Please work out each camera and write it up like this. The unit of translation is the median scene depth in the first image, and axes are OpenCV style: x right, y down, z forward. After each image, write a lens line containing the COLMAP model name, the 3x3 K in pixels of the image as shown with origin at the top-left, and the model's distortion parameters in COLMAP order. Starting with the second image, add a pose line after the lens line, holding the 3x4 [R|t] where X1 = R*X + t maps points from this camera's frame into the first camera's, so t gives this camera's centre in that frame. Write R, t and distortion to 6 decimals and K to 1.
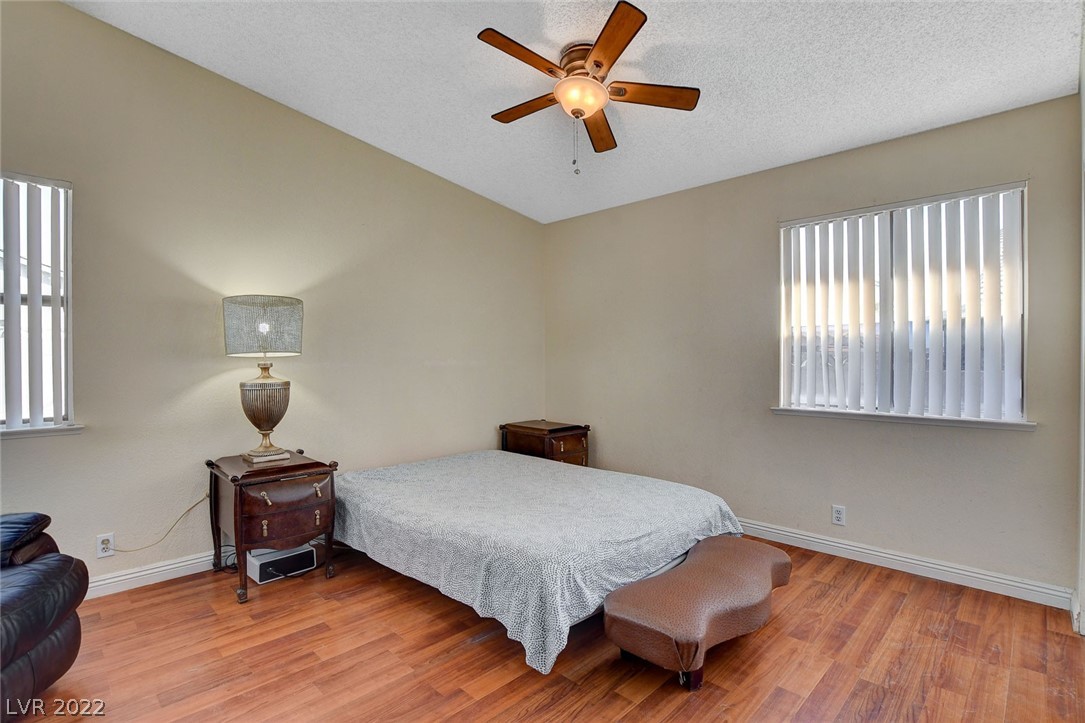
lens RADIAL K [[538.2, 0, 541.6], [0, 538.2, 358.0], [0, 0, 1]] dist [-0.000430, -0.000086]
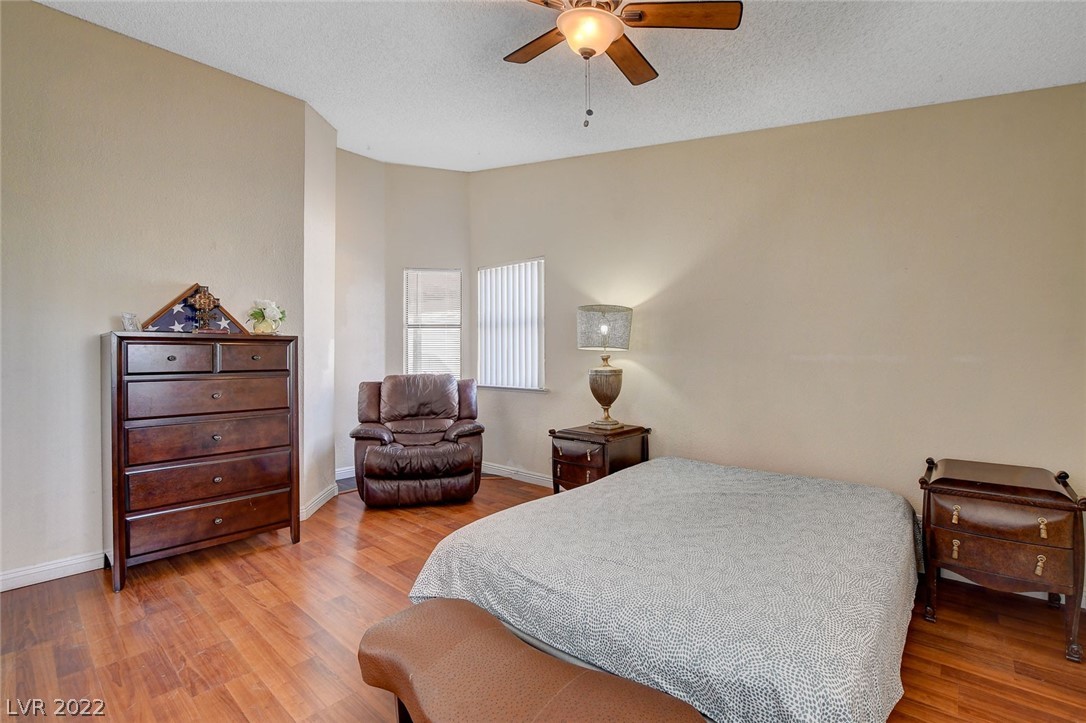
lens RADIAL K [[500.5, 0, 541.5], [0, 500.5, 357.8], [0, 0, 1]] dist [0.001801, 0.000277]
pose [[0.039067, 0.012592, -0.999157, 0.728968], [-0.007052, 0.999899, 0.012325, 0.001588], [0.999212, 0.006564, 0.039152, 0.796624]]
